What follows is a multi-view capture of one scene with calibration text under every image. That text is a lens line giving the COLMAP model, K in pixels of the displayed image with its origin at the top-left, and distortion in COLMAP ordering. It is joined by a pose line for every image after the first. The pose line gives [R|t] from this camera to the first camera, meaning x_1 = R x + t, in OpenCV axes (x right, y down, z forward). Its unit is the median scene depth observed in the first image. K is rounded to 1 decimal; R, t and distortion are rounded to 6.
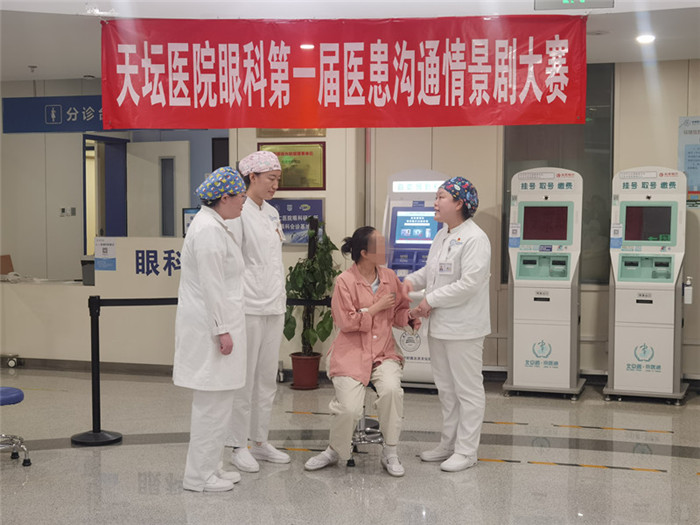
lens RADIAL K [[1021.2, 0, 350.0], [0, 1021.2, 262.5], [0, 0, 1]] dist [0.001852, -0.058677]
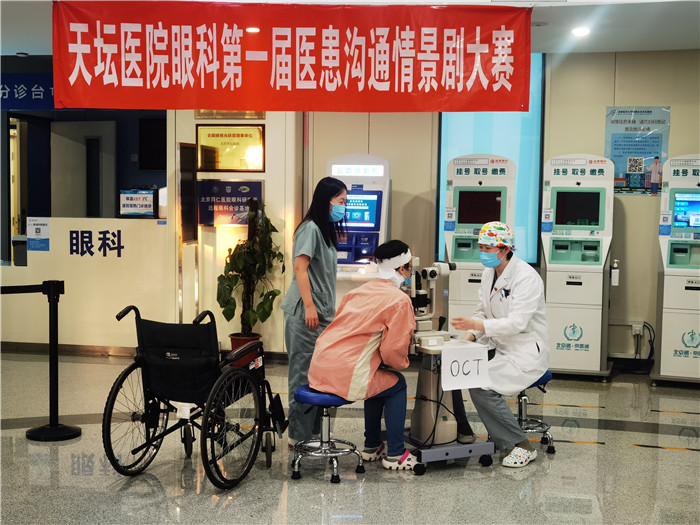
lens RADIAL K [[1021.2, 0, 350.0], [0, 1021.2, 262.5], [0, 0, 1]] dist [0.001852, -0.058677]
pose [[0.995217, 0.004694, 0.097579, -0.050541], [-0.006282, 0.999853, 0.015965, 0.002005], [-0.097490, -0.016502, 0.995100, -0.019549]]
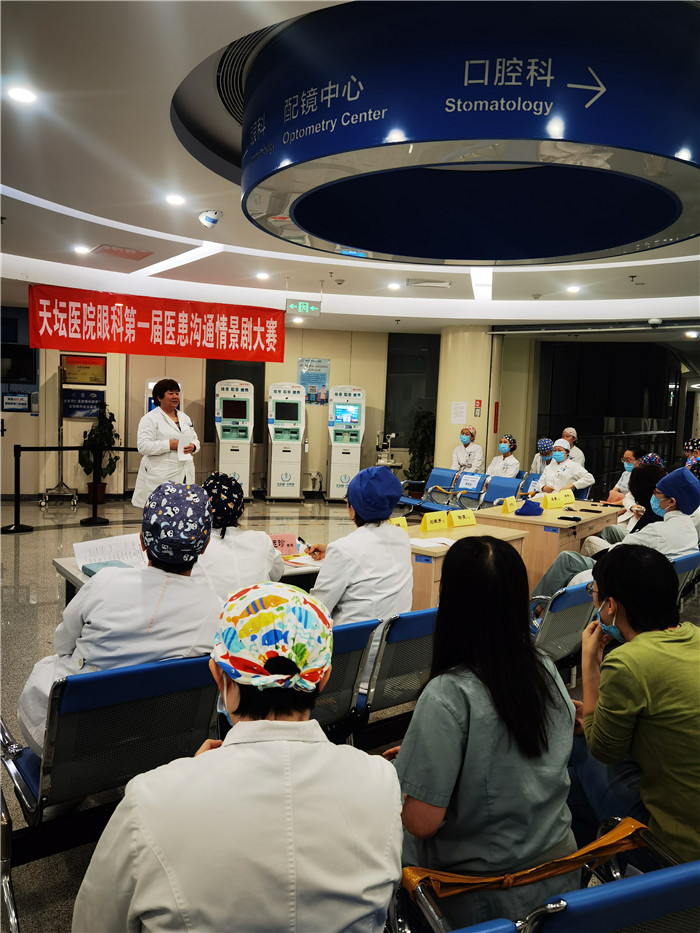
lens RADIAL K [[761.0, 0, 350.0], [0, 761.0, 466.5], [0, 0, 1]] dist [0.045116, 0.009328]
pose [[0.855746, -0.009978, 0.517299, -0.443625], [-0.009952, 0.999312, 0.035739, 0.017069], [-0.517300, -0.035731, 0.855058, -0.386425]]
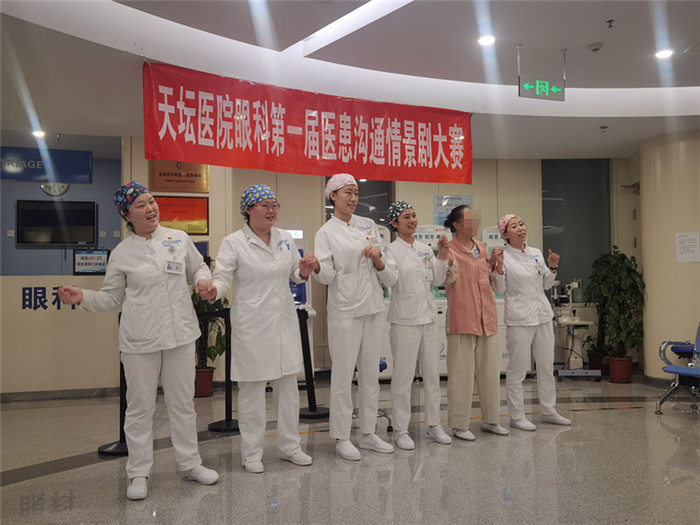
lens RADIAL K [[681.7, 0, 350.0], [0, 681.7, 262.5], [0, 0, 1]] dist [-0.004283, -0.004605]
pose [[0.839302, 0.009325, 0.543586, -0.445549], [0.039059, 0.996235, -0.077397, 0.045335], [-0.542261, 0.086192, 0.835777, 0.270946]]
